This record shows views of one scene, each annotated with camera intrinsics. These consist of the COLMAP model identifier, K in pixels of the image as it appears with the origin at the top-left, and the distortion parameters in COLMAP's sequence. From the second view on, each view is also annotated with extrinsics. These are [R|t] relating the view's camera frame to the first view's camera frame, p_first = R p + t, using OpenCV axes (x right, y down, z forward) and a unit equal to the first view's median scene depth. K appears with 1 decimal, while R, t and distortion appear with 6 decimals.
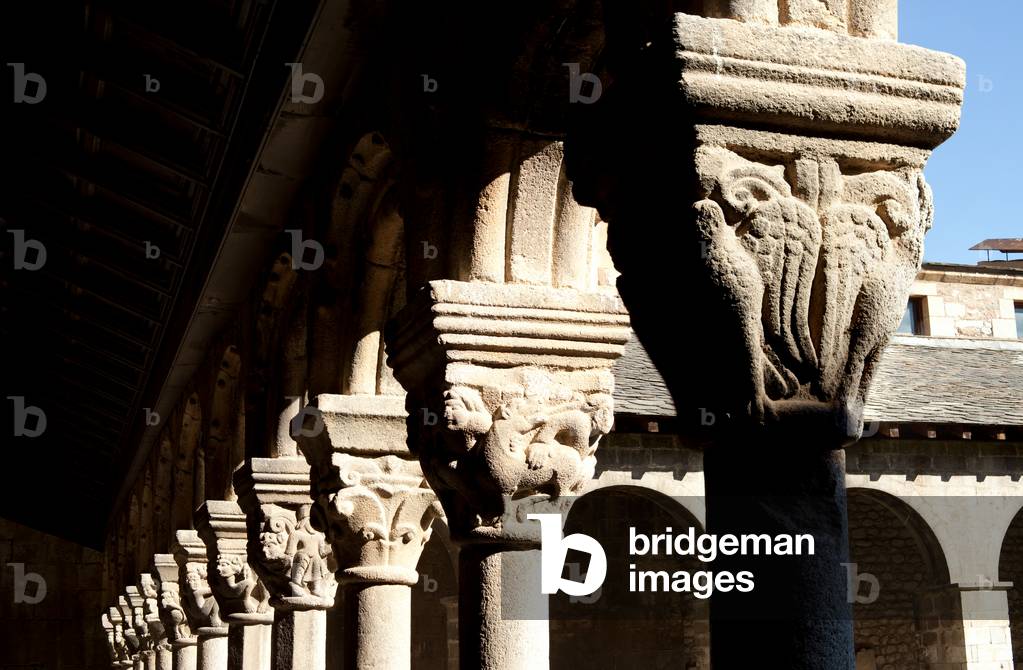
lens RADIAL K [[1549.7, 0, 511.5], [0, 1549.7, 335.0], [0, 0, 1]] dist [-0.075632, -0.012814]
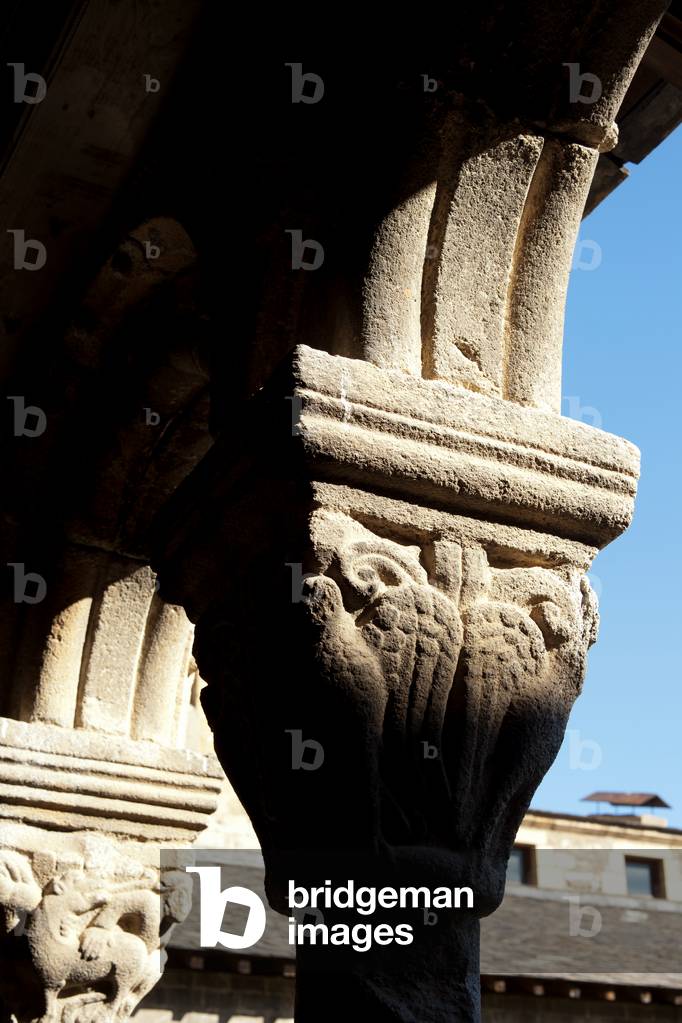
lens RADIAL K [[1539.2, 0, 341.0], [0, 1539.2, 511.5], [0, 0, 1]] dist [-0.084054, 0.047087]
pose [[0.987669, 0.089445, 0.128488, 0.031926], [-0.056017, 0.968291, -0.243464, 0.067876], [-0.146190, 0.233265, 0.961362, 0.234629]]
